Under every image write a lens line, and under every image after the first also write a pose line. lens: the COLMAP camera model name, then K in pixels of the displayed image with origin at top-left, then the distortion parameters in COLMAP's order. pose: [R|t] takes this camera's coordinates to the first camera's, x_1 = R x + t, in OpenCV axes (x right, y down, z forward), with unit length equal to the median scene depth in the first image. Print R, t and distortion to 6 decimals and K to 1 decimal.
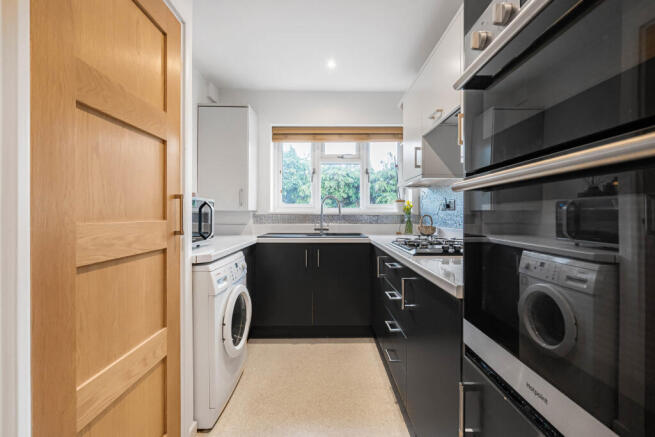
lens RADIAL K [[296.7, 0, 331.1], [0, 296.7, 211.4], [0, 0, 1]] dist [0.000153, -0.000170]
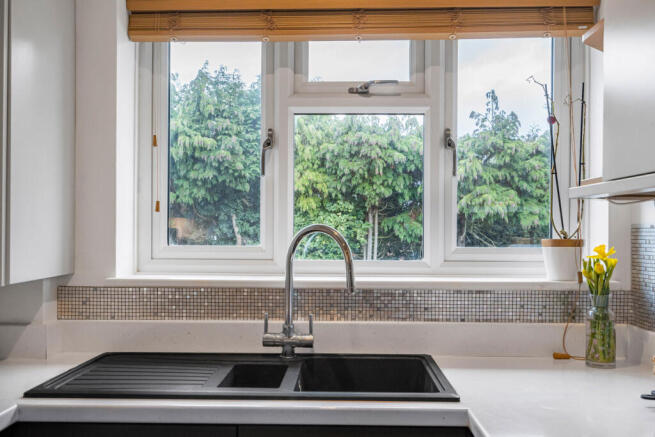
lens RADIAL K [[654.6, 0, 326.5], [0, 654.6, 224.9], [0, 0, 1]] dist [0.004477, 0.000000]
pose [[0.998928, 0.004320, -0.046094, 0.029905], [-0.004306, 0.999991, 0.000399, -0.047164], [0.046095, -0.000200, 0.998937, 0.337817]]
